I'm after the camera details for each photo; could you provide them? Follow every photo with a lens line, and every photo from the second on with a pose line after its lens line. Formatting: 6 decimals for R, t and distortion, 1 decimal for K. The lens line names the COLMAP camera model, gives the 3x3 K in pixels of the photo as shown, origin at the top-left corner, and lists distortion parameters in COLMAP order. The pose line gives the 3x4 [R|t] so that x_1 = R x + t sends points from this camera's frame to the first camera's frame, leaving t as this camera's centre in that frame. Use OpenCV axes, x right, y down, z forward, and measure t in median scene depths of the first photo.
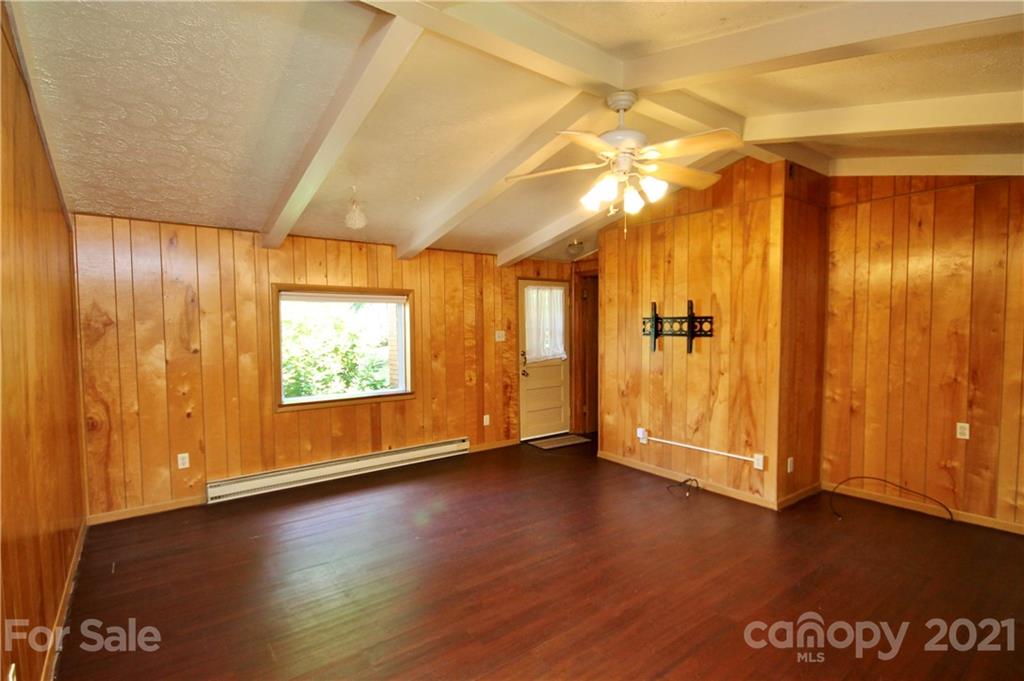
lens RADIAL K [[503.7, 0, 518.7], [0, 503.7, 342.2], [0, 0, 1]] dist [-0.000792, -0.000436]
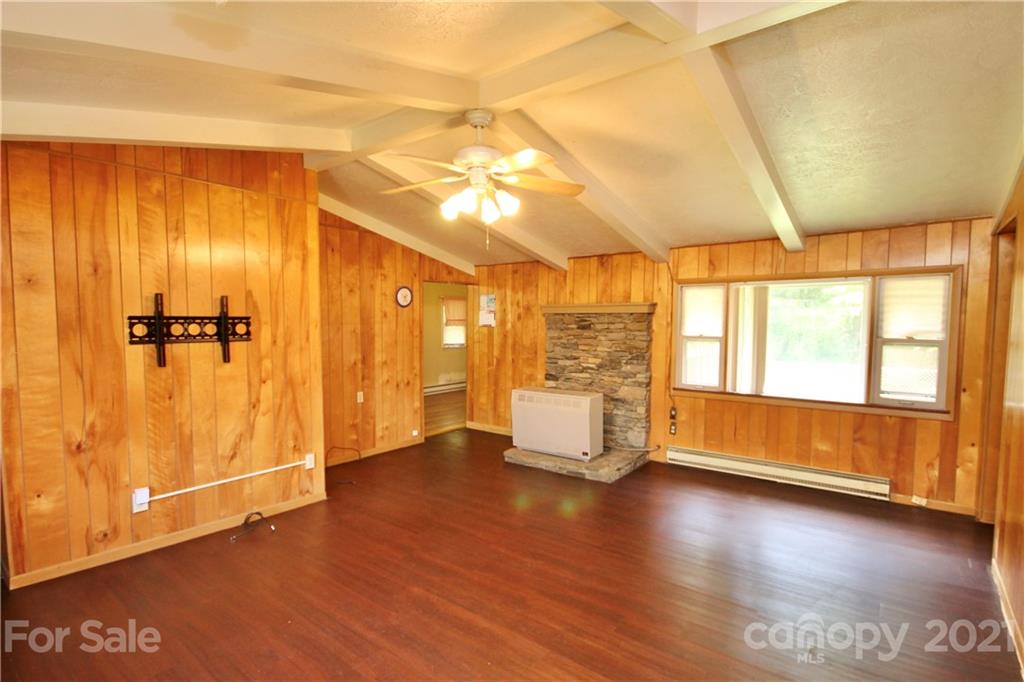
lens RADIAL K [[503.7, 0, 518.7], [0, 503.7, 342.7], [0, 0, 1]] dist [-0.000792, -0.000436]
pose [[-0.260393, -0.038974, 0.964716, -0.569451], [0.033020, 0.998241, 0.049241, -0.034989], [-0.964938, 0.044677, -0.258648, 0.800495]]
